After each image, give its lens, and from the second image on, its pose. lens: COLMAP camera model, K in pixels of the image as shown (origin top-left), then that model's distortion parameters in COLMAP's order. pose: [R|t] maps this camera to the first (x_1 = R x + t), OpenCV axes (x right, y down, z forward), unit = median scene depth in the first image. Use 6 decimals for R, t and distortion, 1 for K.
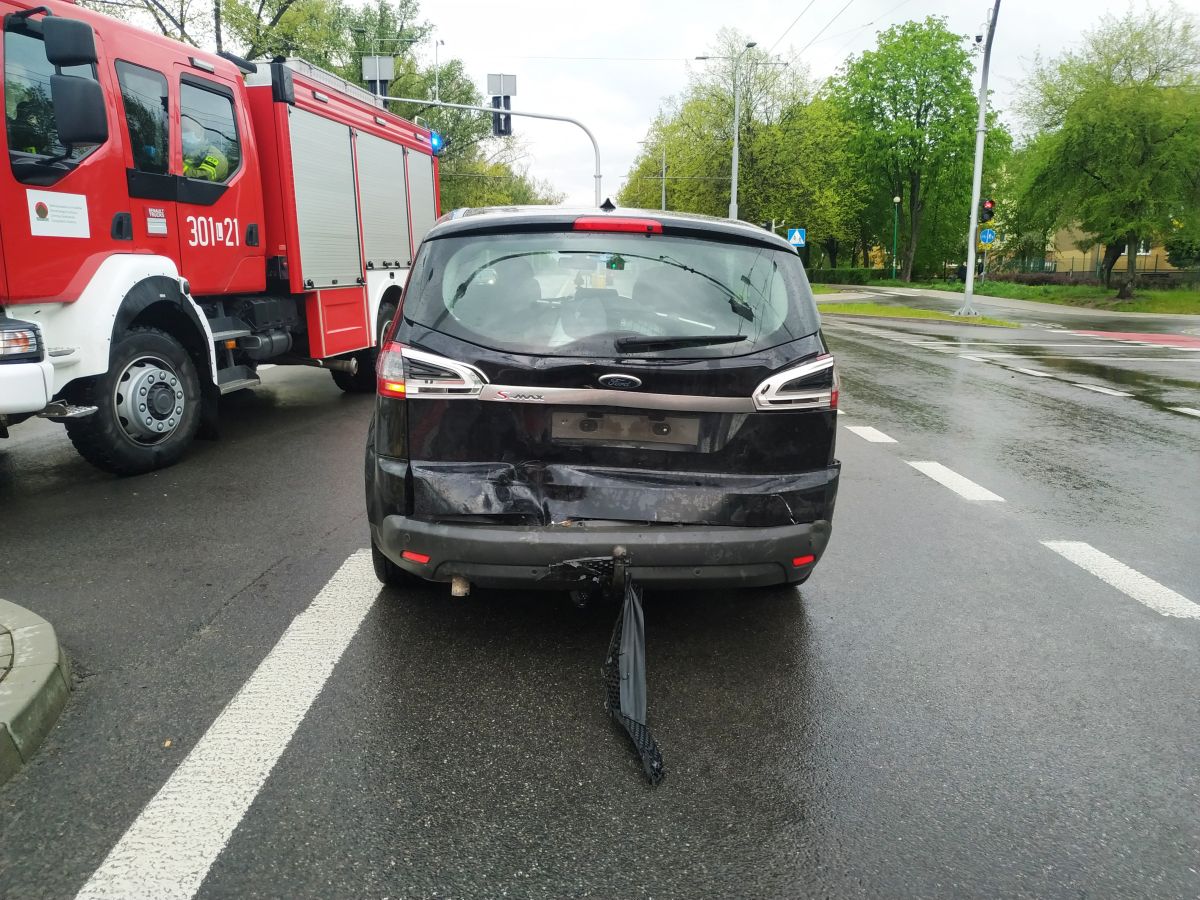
lens RADIAL K [[860.1, 0, 600.0], [0, 860.1, 450.0], [0, 0, 1]] dist [0.003568, 0.006144]
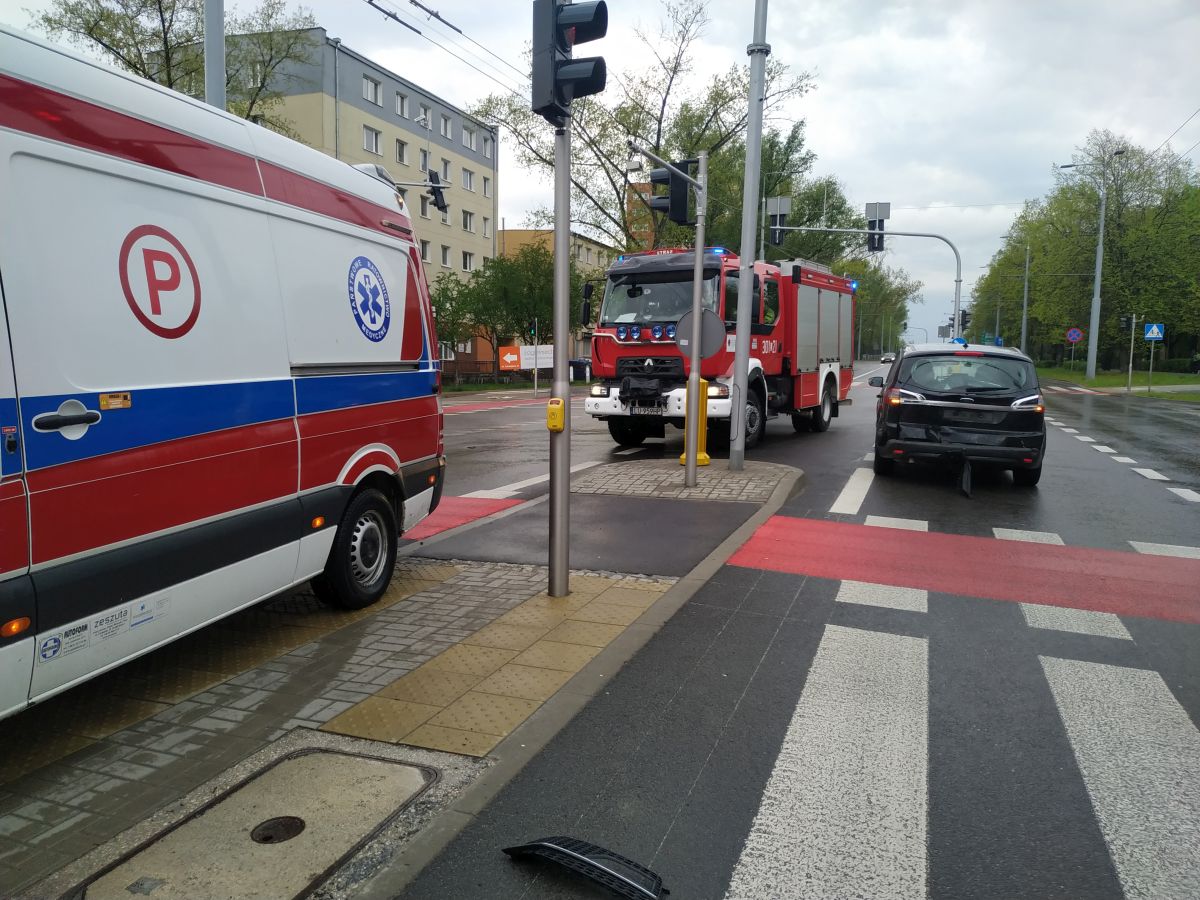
lens RADIAL K [[871.0, 0, 600.8], [0, 871.0, 456.5], [0, 0, 1]] dist [0.004604, -0.010014]
pose [[0.927579, 0.046871, -0.370675, -0.007980], [-0.080722, 0.993809, -0.076335, 0.134622], [0.364803, 0.100728, 0.925620, -0.695925]]
